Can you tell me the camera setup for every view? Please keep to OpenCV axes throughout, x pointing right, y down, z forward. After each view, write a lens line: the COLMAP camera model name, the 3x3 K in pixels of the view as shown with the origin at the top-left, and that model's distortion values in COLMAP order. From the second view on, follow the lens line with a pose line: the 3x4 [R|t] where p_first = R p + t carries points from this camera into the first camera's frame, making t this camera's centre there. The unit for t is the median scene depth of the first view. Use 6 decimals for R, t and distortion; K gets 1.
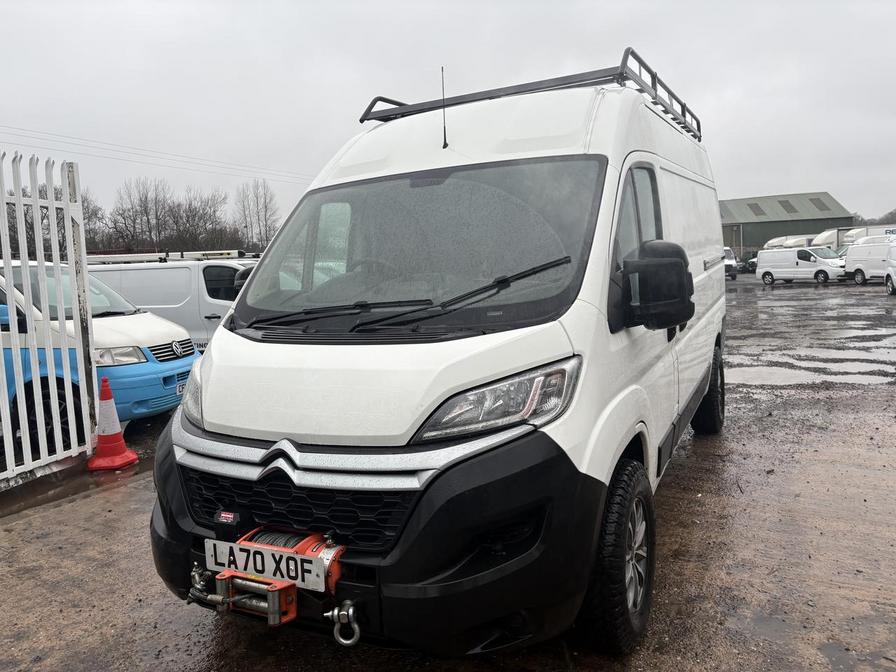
lens RADIAL K [[679.2, 0, 446.3], [0, 679.2, 324.8], [0, 0, 1]] dist [0.019531, -0.005838]
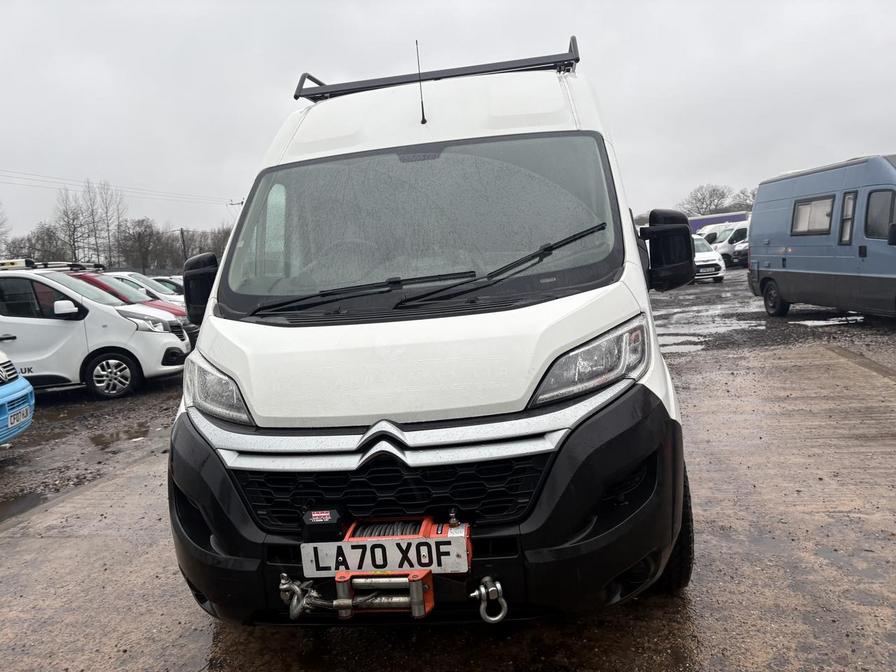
lens RADIAL K [[673.1, 0, 448.0], [0, 673.1, 336.0], [0, 0, 1]] dist [0.031061, -0.000610]
pose [[0.943152, -0.068426, 0.325243, -0.460037], [0.067429, 0.997621, 0.014350, 0.047966], [-0.325451, 0.008397, 0.945522, 0.114062]]
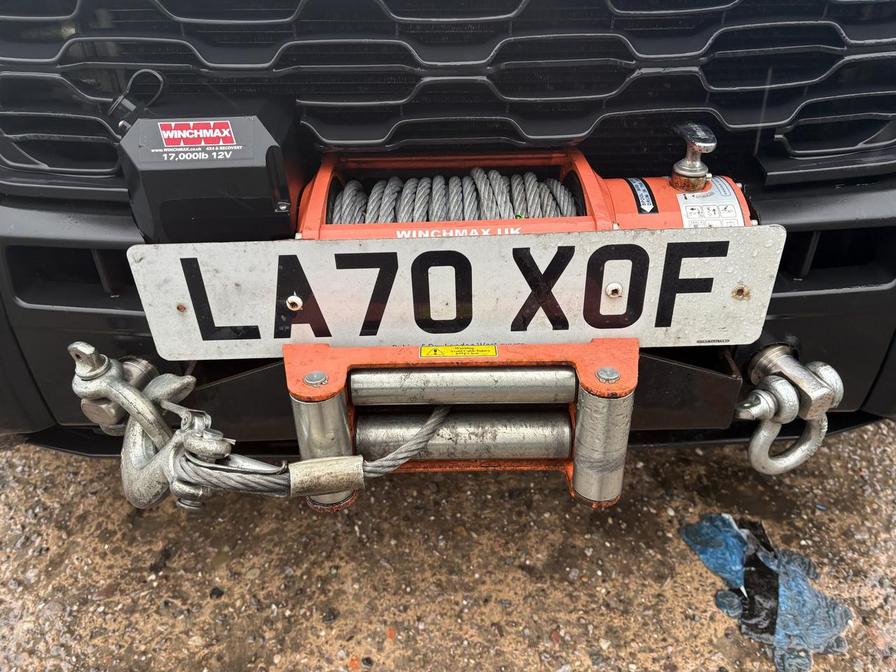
lens RADIAL K [[679.2, 0, 446.3], [0, 679.2, 324.8], [0, 0, 1]] dist [0.019531, -0.005838]
pose [[0.882896, -0.231699, 0.408425, -0.374645], [0.008194, 0.877256, 0.479953, 0.240947], [-0.469498, -0.420402, 0.776424, 0.803735]]
